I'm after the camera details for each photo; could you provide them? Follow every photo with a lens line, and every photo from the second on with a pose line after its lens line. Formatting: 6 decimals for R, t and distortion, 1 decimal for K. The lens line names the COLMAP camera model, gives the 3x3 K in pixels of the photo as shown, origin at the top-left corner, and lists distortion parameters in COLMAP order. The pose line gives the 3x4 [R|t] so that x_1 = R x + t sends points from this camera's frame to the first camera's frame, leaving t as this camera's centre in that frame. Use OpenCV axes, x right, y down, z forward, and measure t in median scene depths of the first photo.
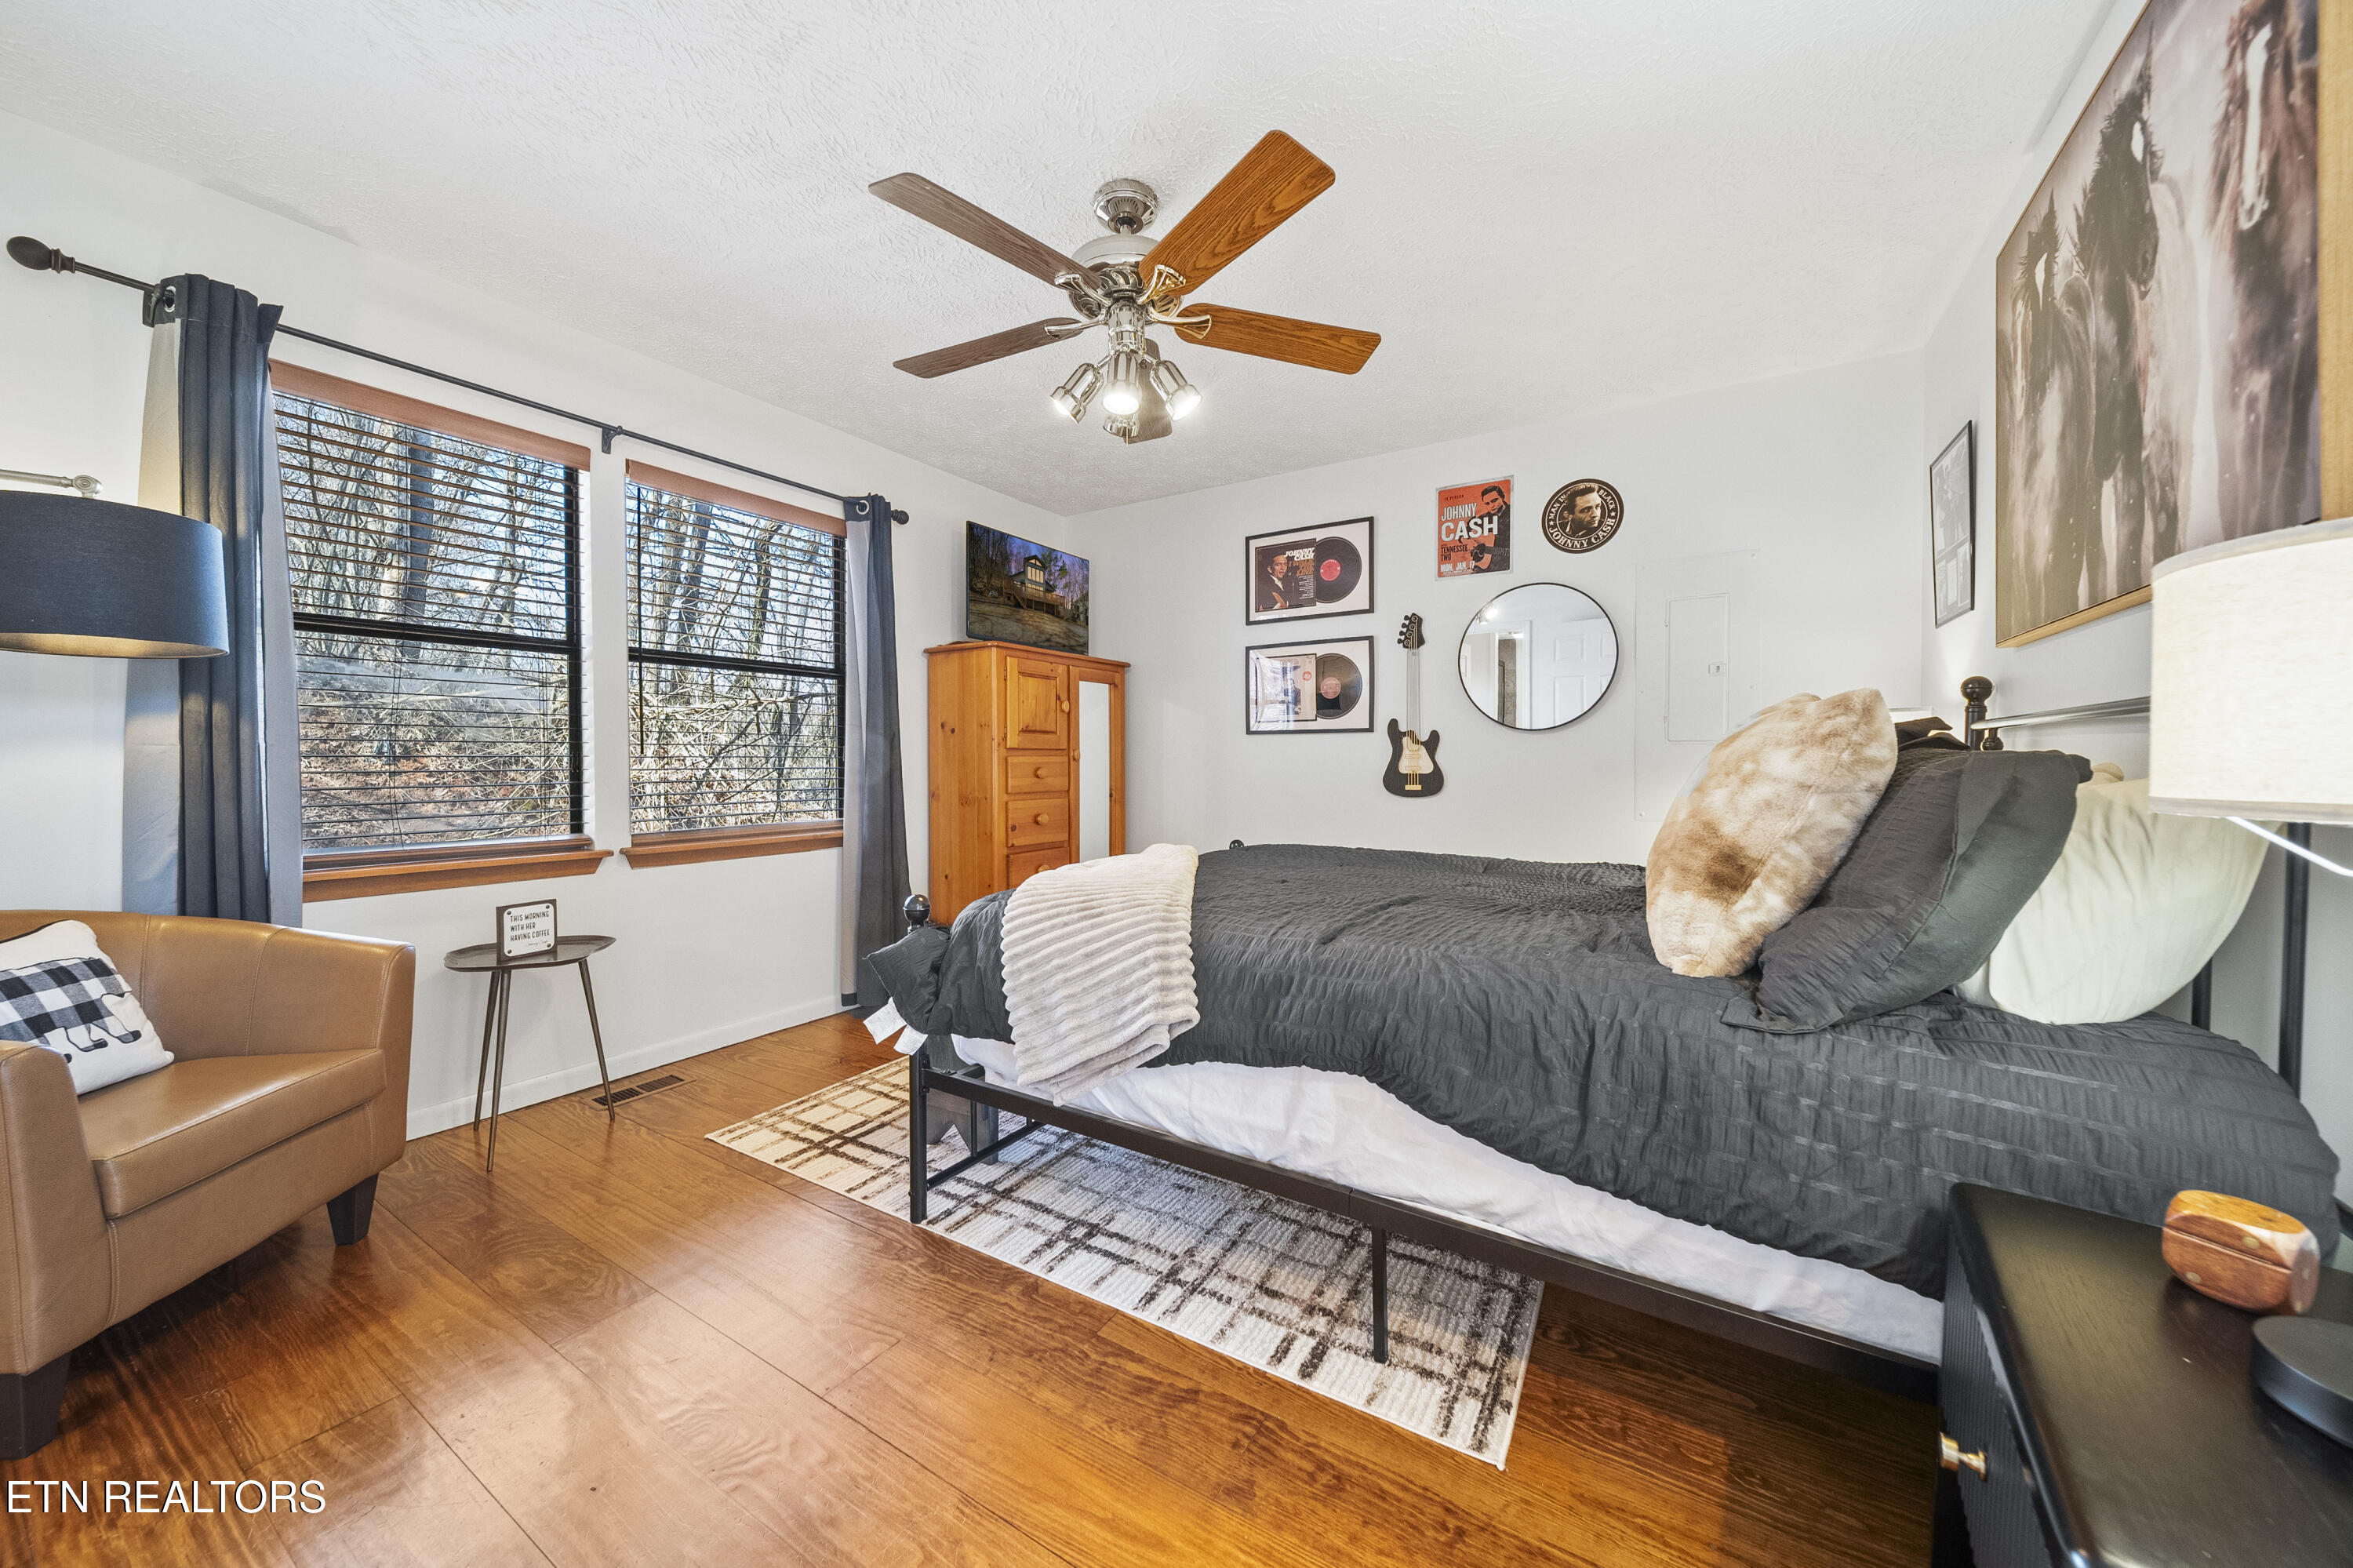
lens RADIAL K [[839.3, 0, 1169.2], [0, 839.3, 757.3], [0, 0, 1]] dist [-0.003838, -0.000124]
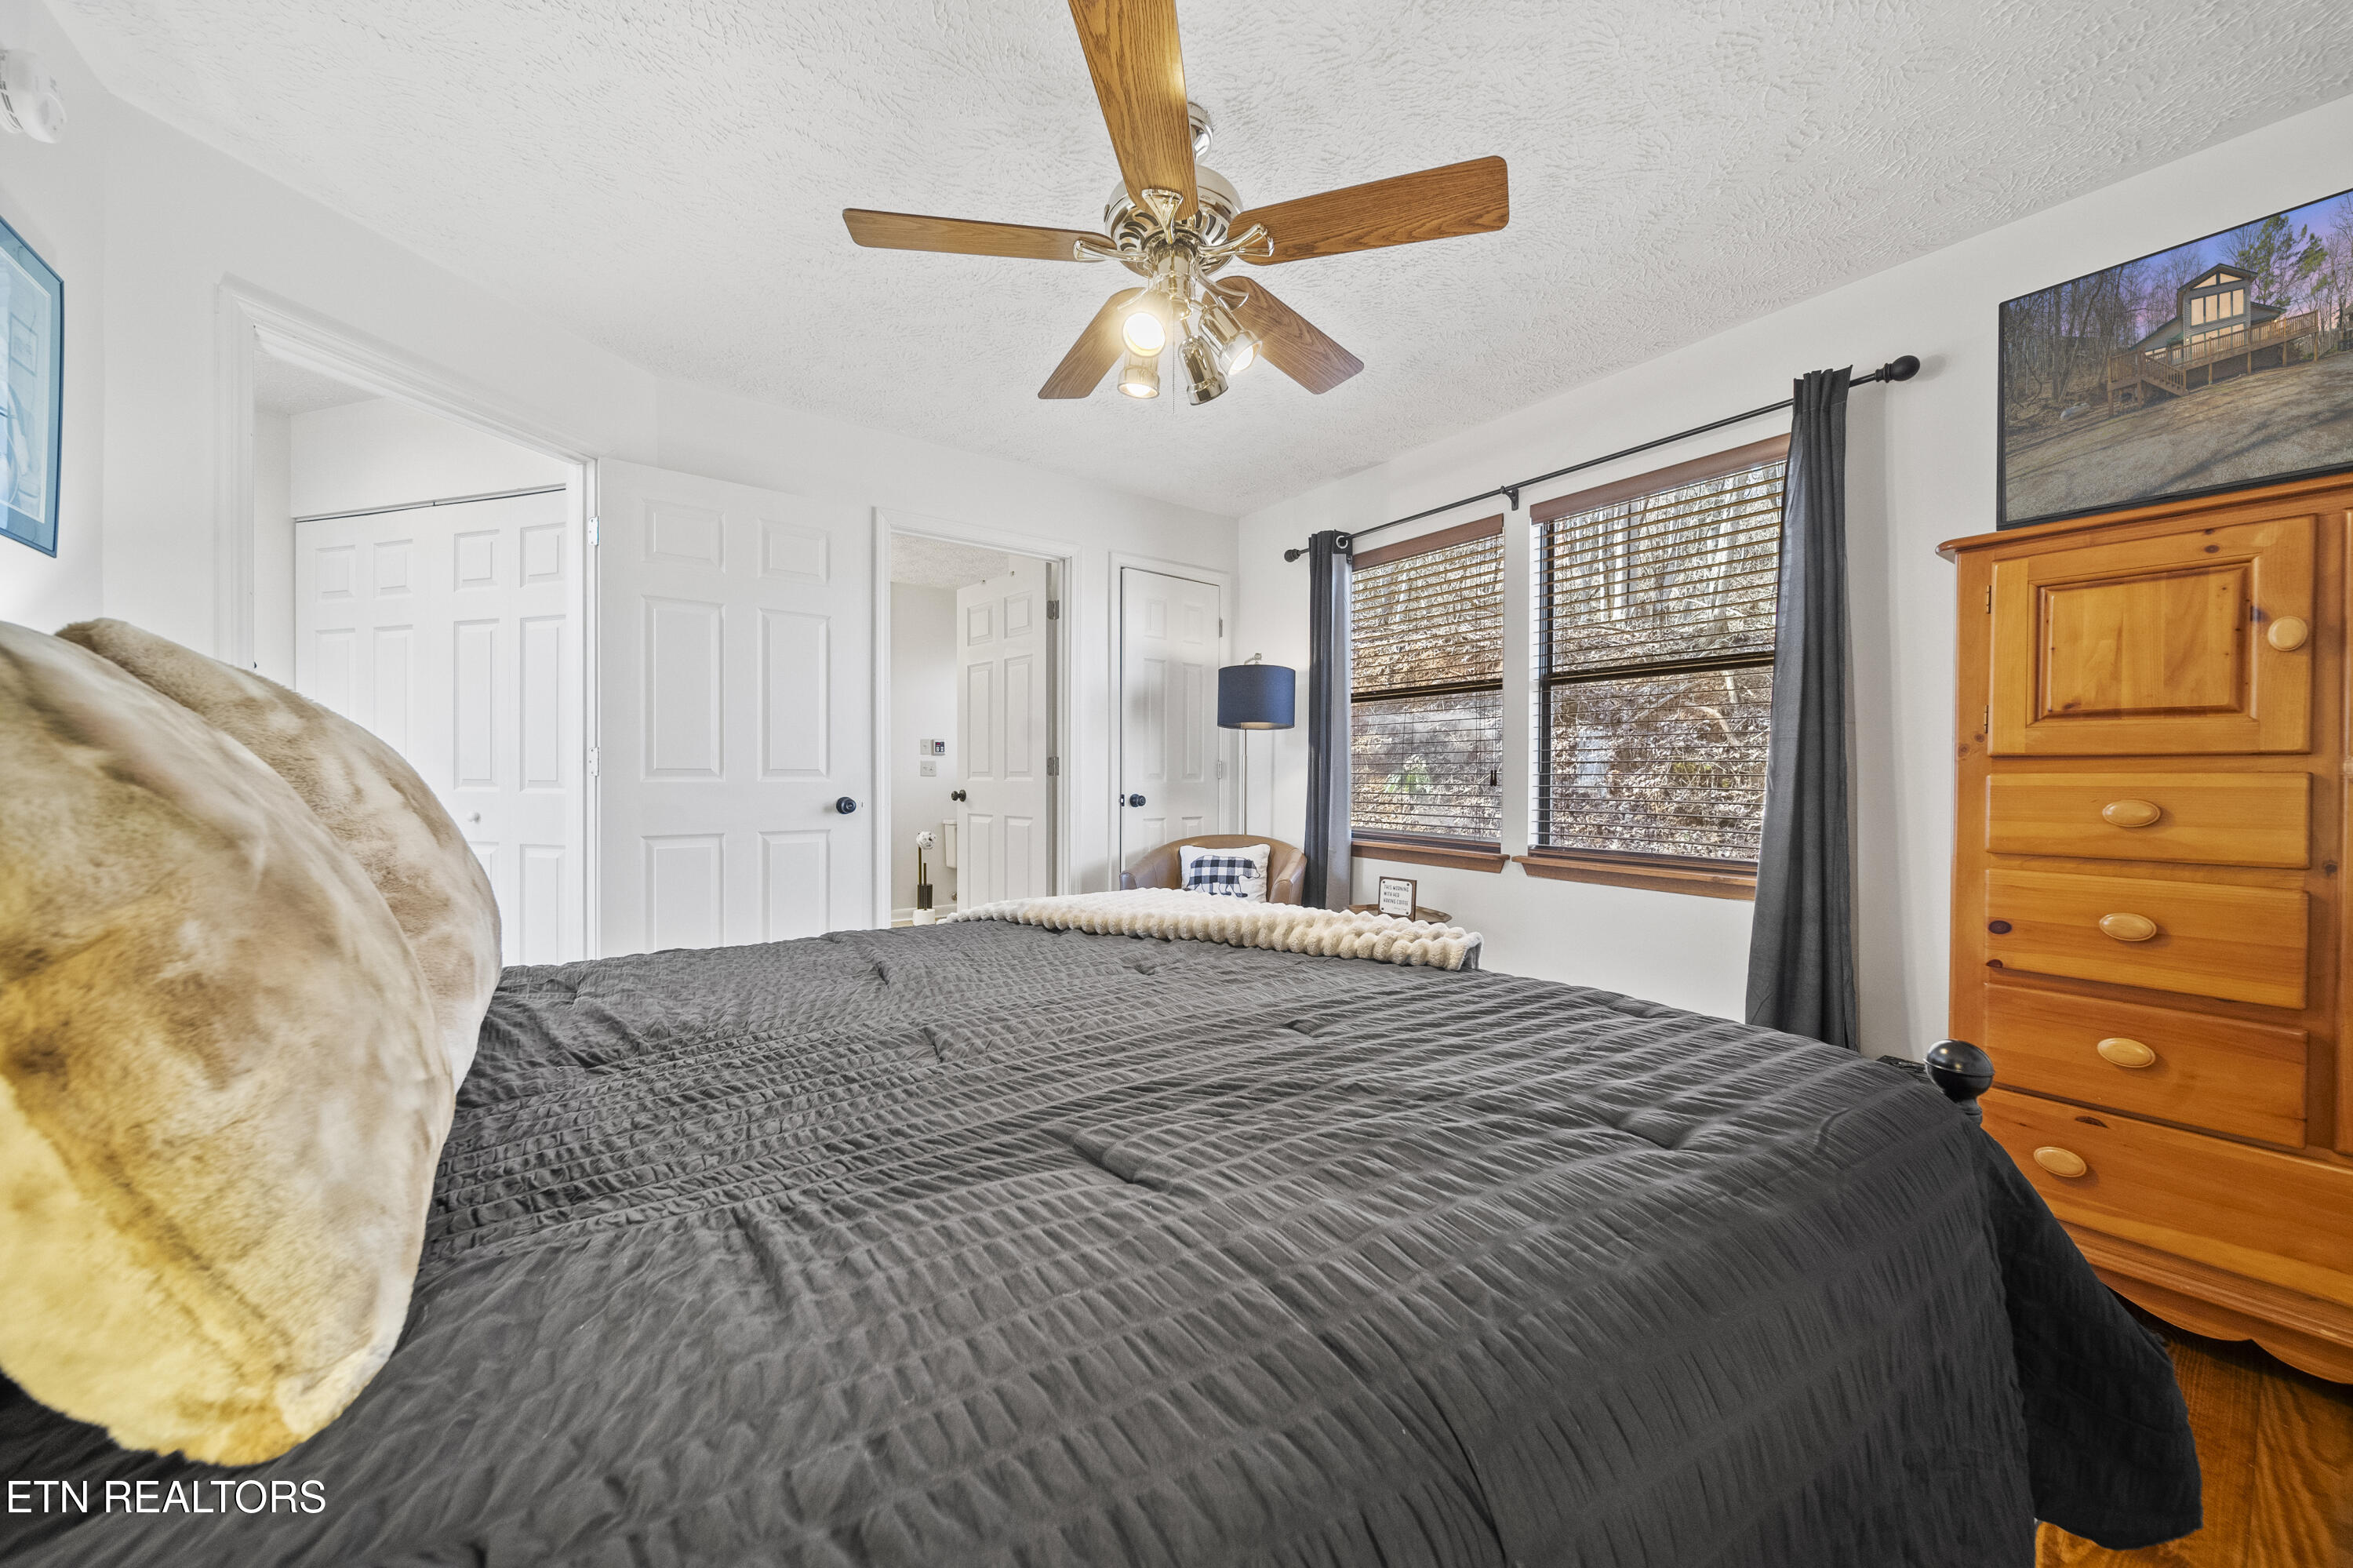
lens RADIAL K [[814.8, 0, 1170.5], [0, 814.8, 786.9], [0, 0, 1]] dist [0.000734, -0.007028]
pose [[-0.394857, 0.007952, -0.918708, 0.685055], [-0.005172, 0.999927, 0.010878, 0.008462], [0.918728, 0.009047, -0.394788, 1.282514]]
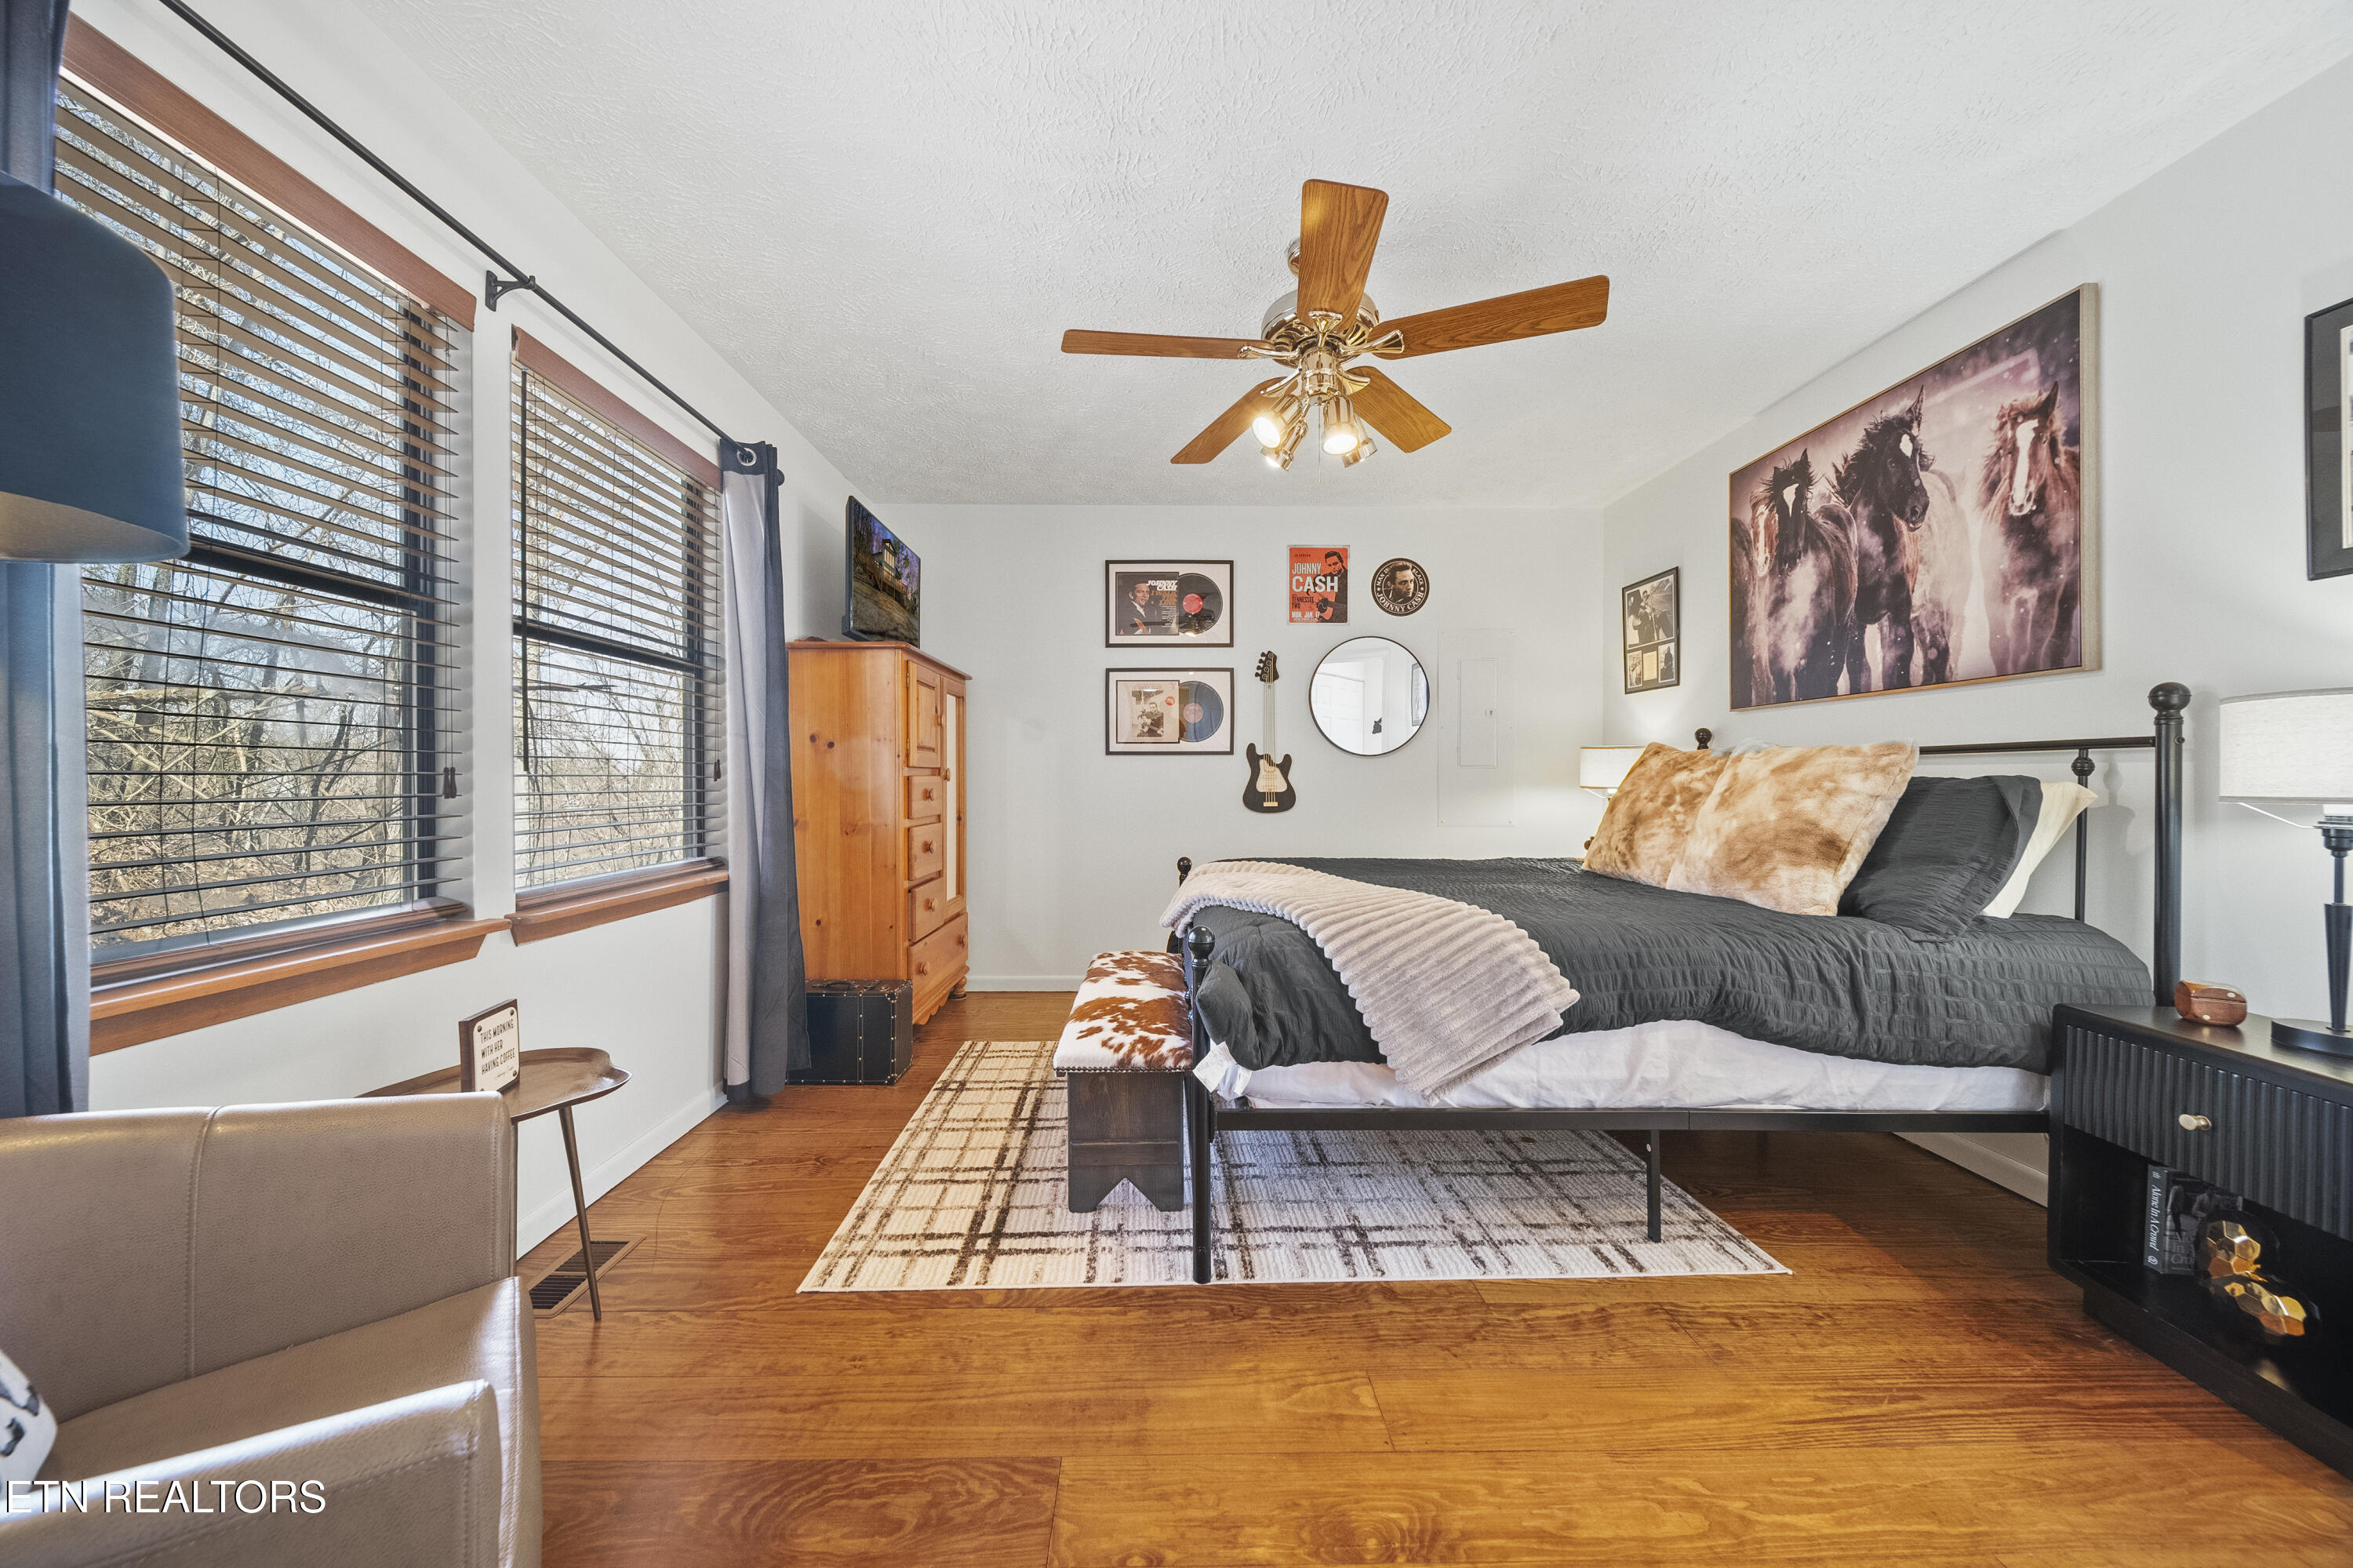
lens RADIAL K [[831.7, 0, 1167.5], [0, 831.7, 770.0], [0, 0, 1]] dist [-0.002041, -0.000382]
pose [[0.835676, 0.006768, 0.549181, -0.742943], [-0.002004, 0.999955, -0.009273, 0.000493], [-0.549219, 0.006648, 0.835652, 0.225448]]
